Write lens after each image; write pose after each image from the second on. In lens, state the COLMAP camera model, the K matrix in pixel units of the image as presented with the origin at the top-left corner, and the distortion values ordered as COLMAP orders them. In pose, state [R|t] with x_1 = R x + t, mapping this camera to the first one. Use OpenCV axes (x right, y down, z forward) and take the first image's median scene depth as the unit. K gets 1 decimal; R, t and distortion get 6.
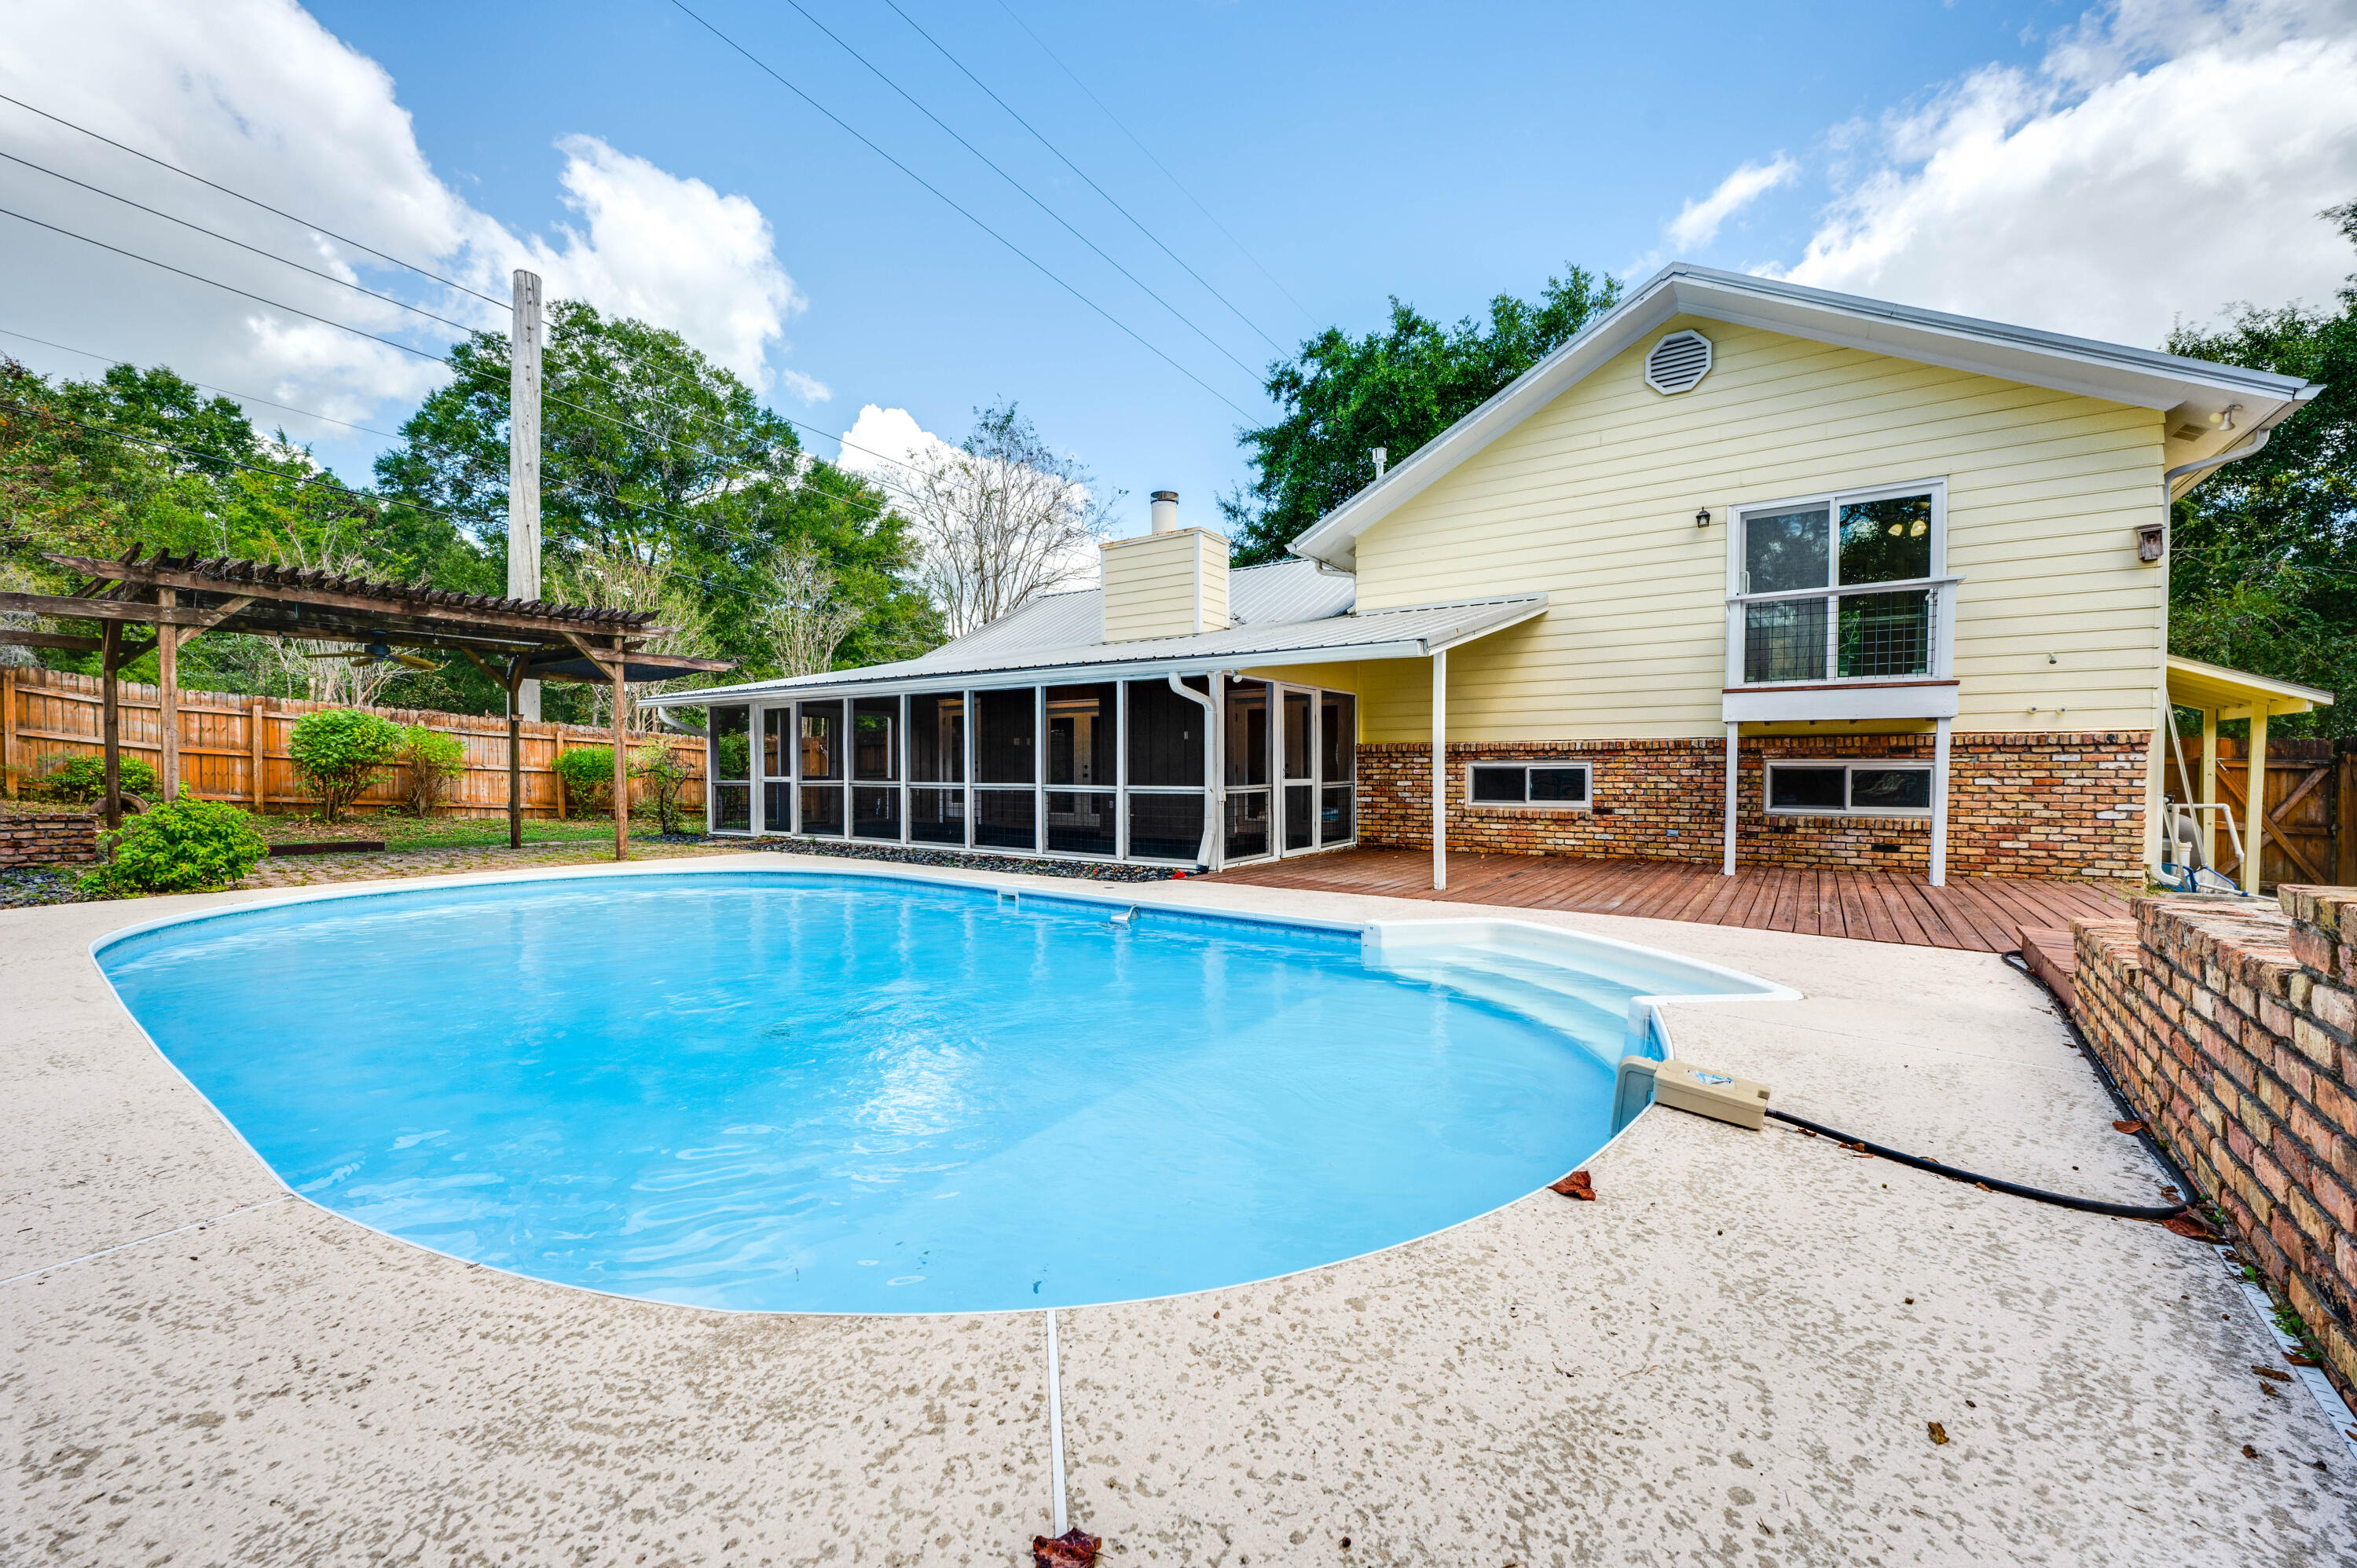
lens RADIAL K [[932.1, 0, 1202.2], [0, 932.1, 797.8], [0, 0, 1]] dist [-0.003910, -0.000139]
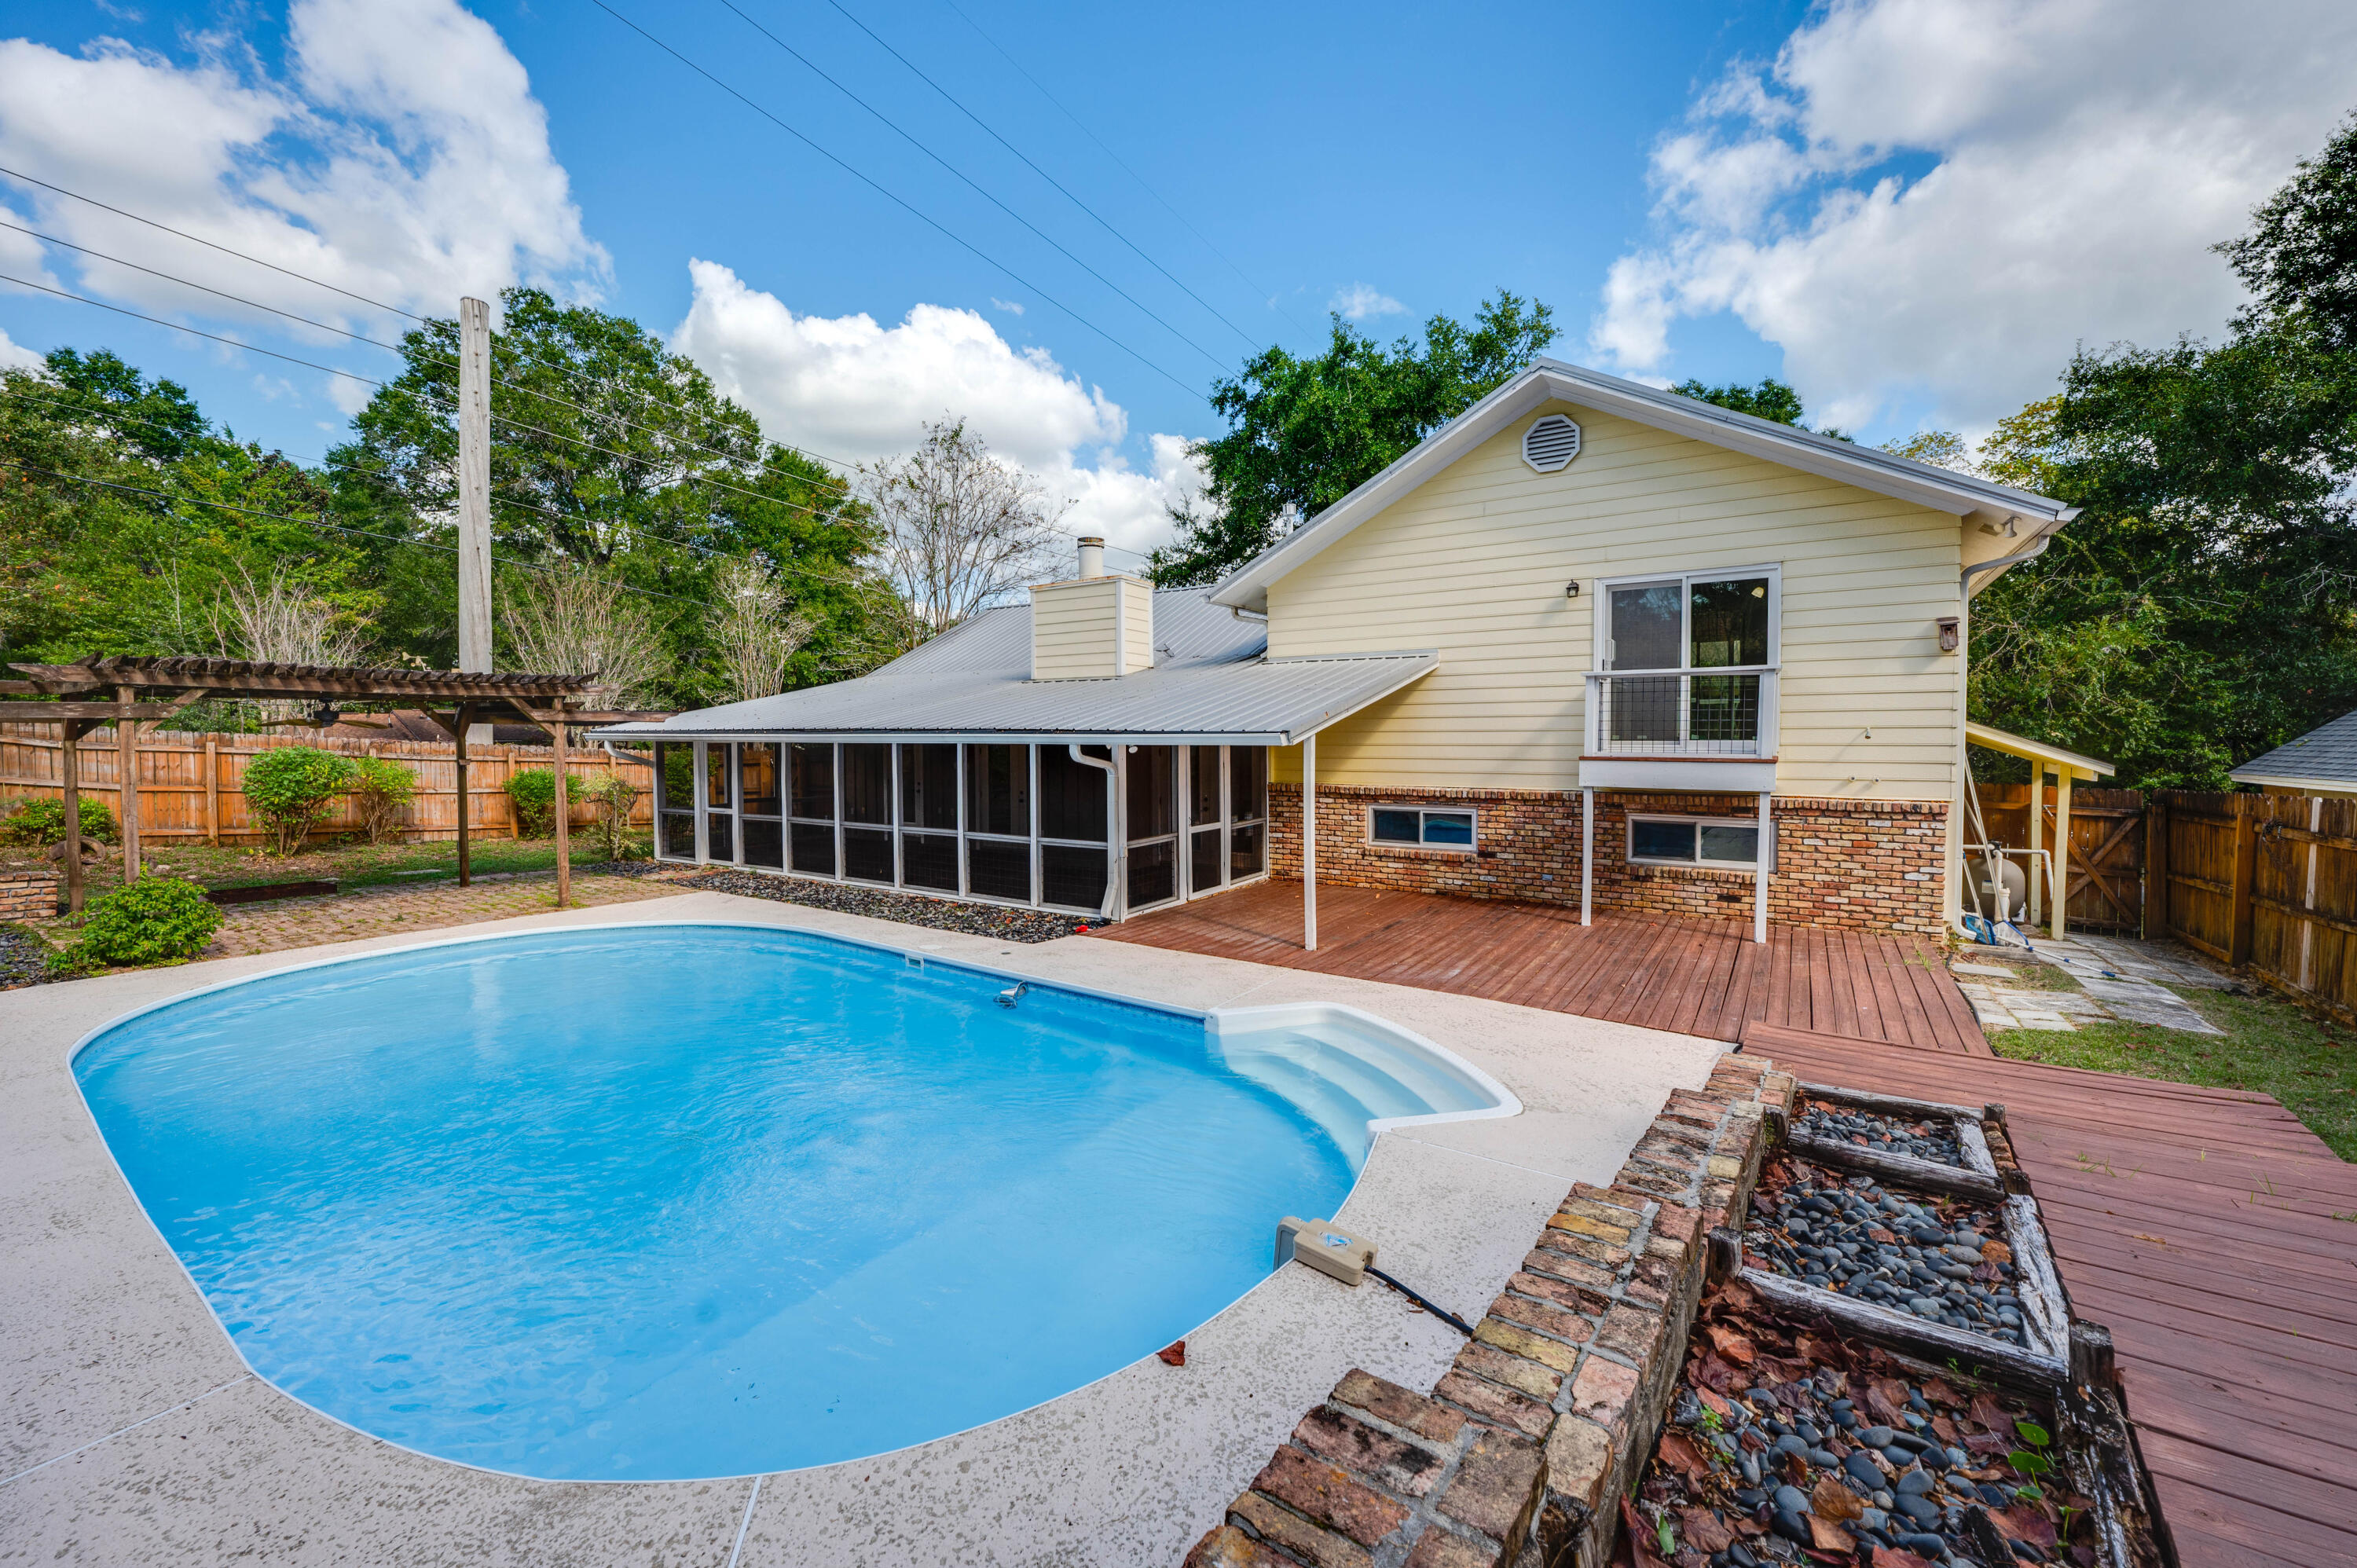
lens RADIAL K [[932.1, 0, 1202.5], [0, 932.1, 791.4], [0, 0, 1]] dist [-0.003910, -0.000139]
pose [[0.999742, -0.002544, 0.022566, 0.072104], [0.001952, 0.999655, 0.026210, -0.082871], [-0.022625, -0.026159, 0.999402, -0.069306]]
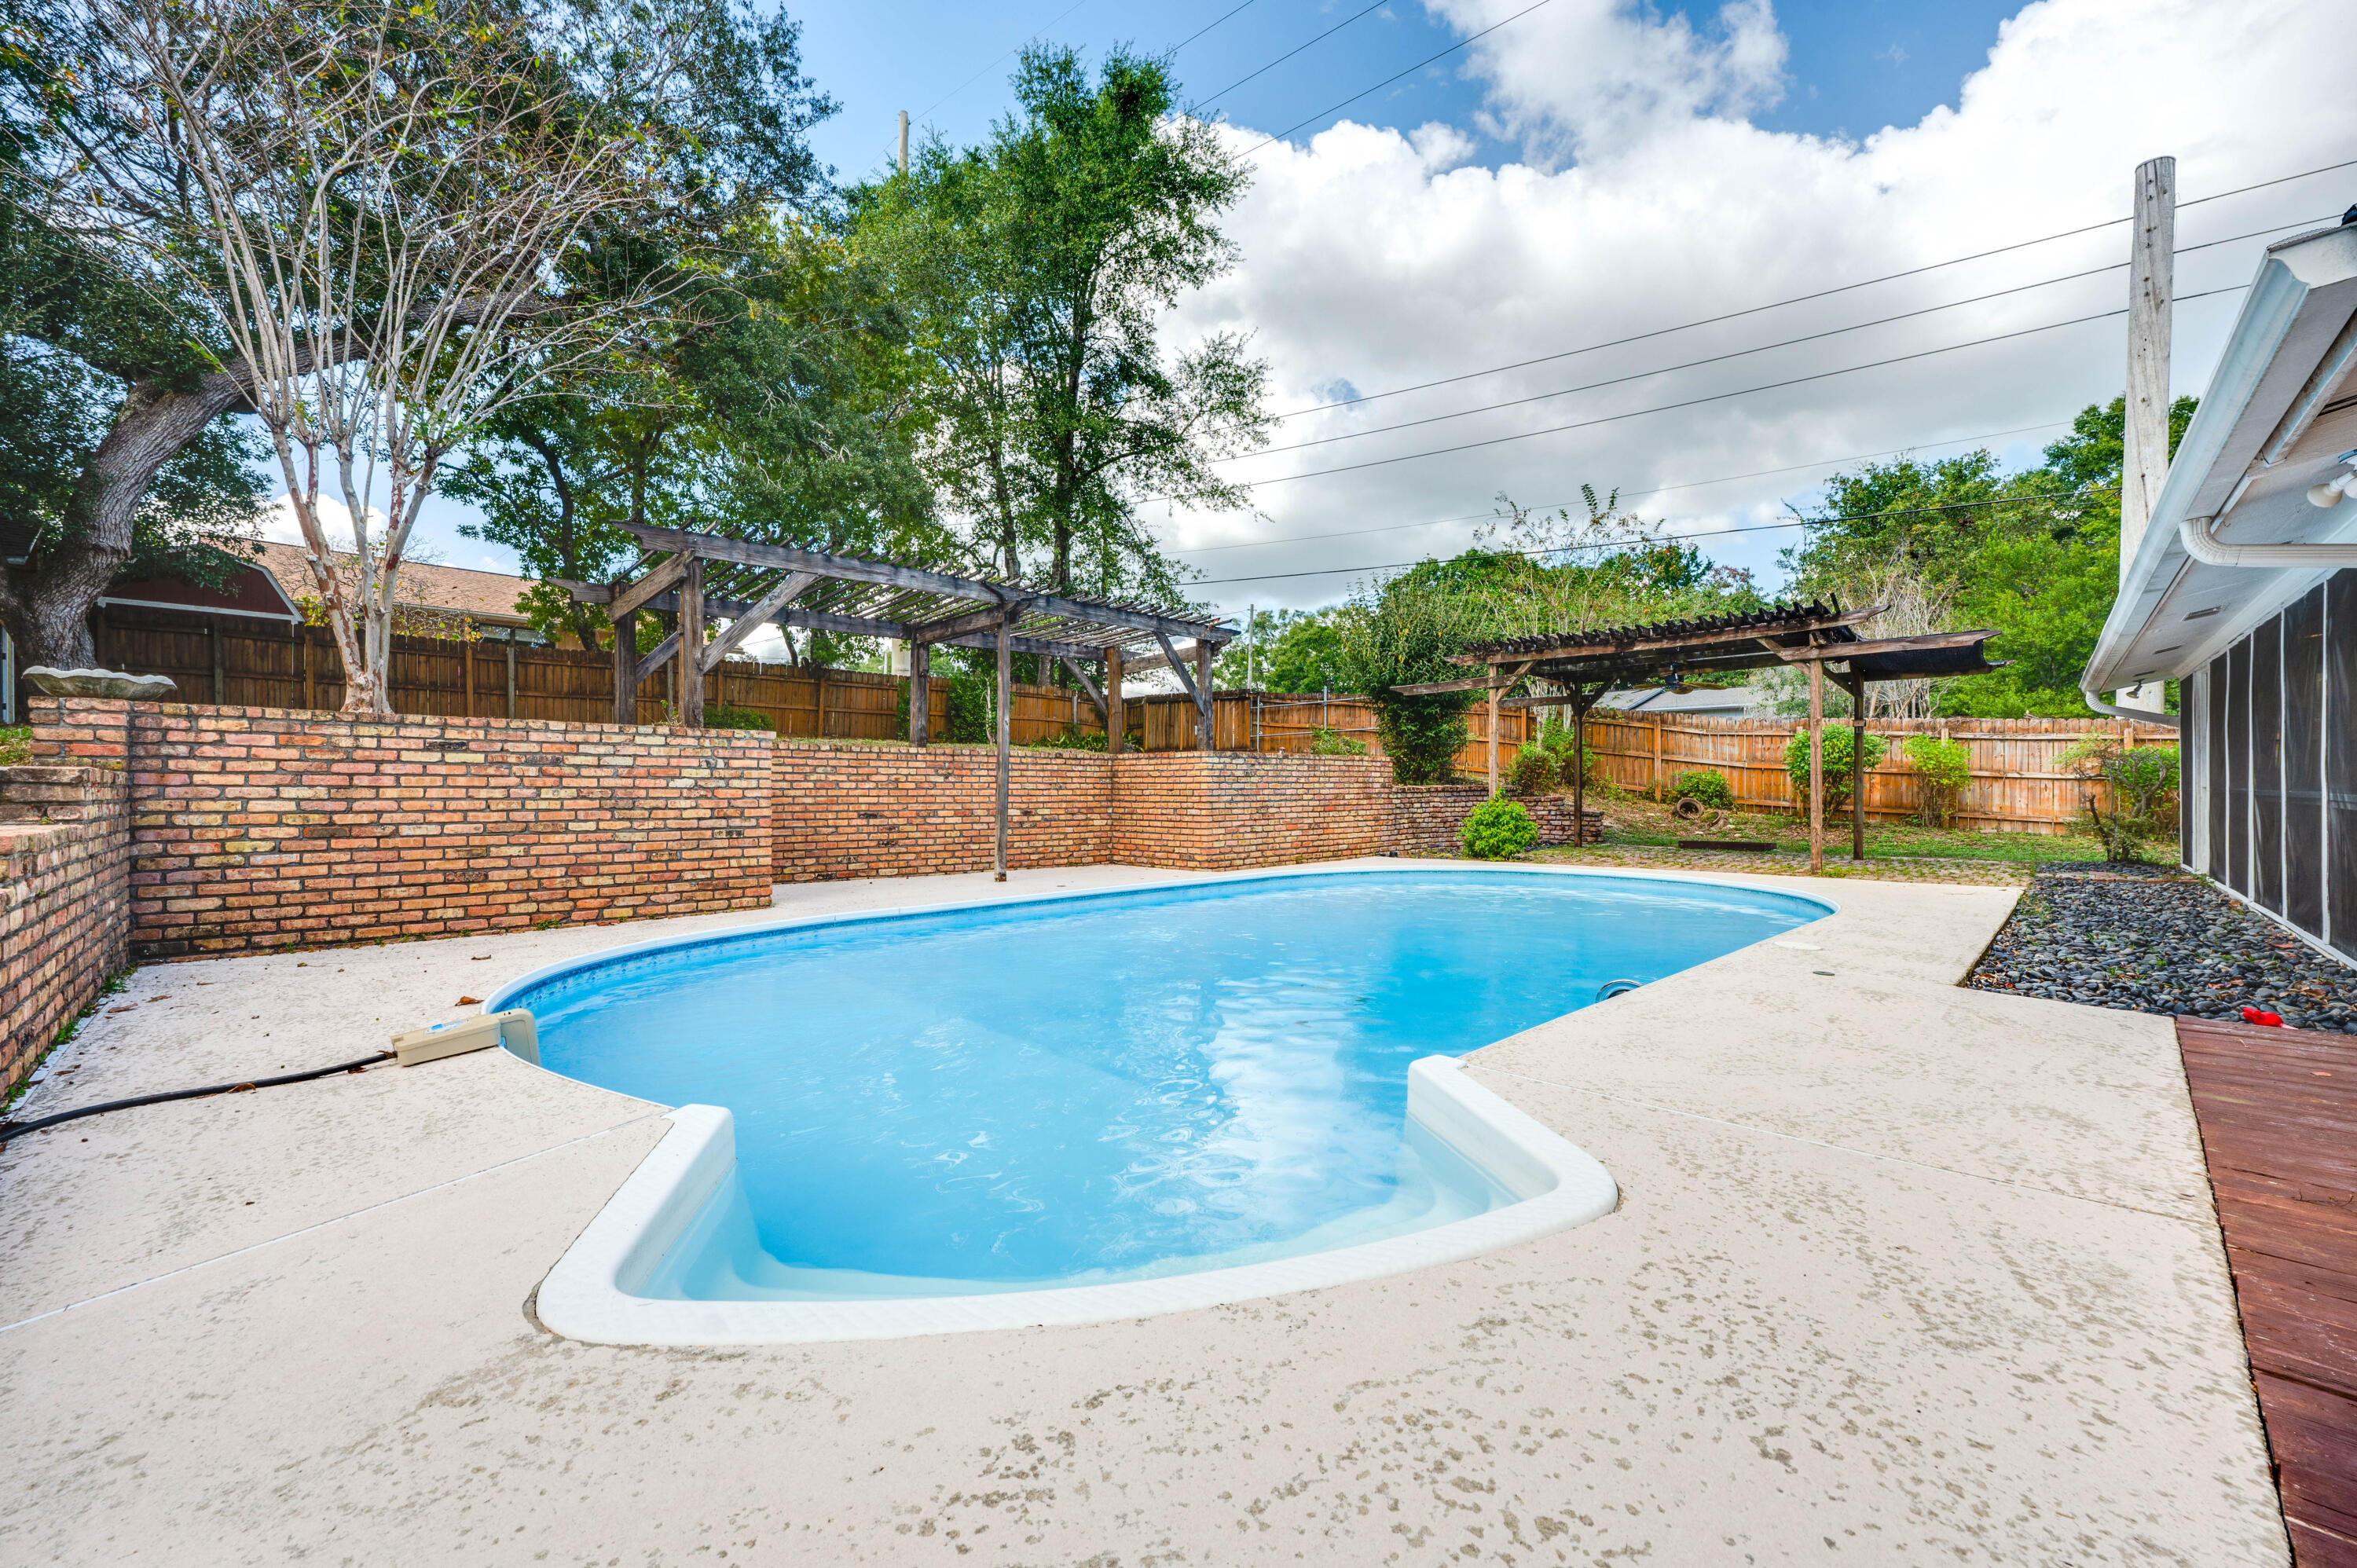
lens RADIAL K [[932.1, 0, 1159.0], [0, 932.1, 798.3], [0, 0, 1]] dist [-0.003910, -0.000139]
pose [[-0.171779, 0.009252, -0.985092, 0.354703], [-0.023273, 0.999639, 0.013447, -0.005099], [0.984861, 0.025236, -0.171502, 0.476027]]
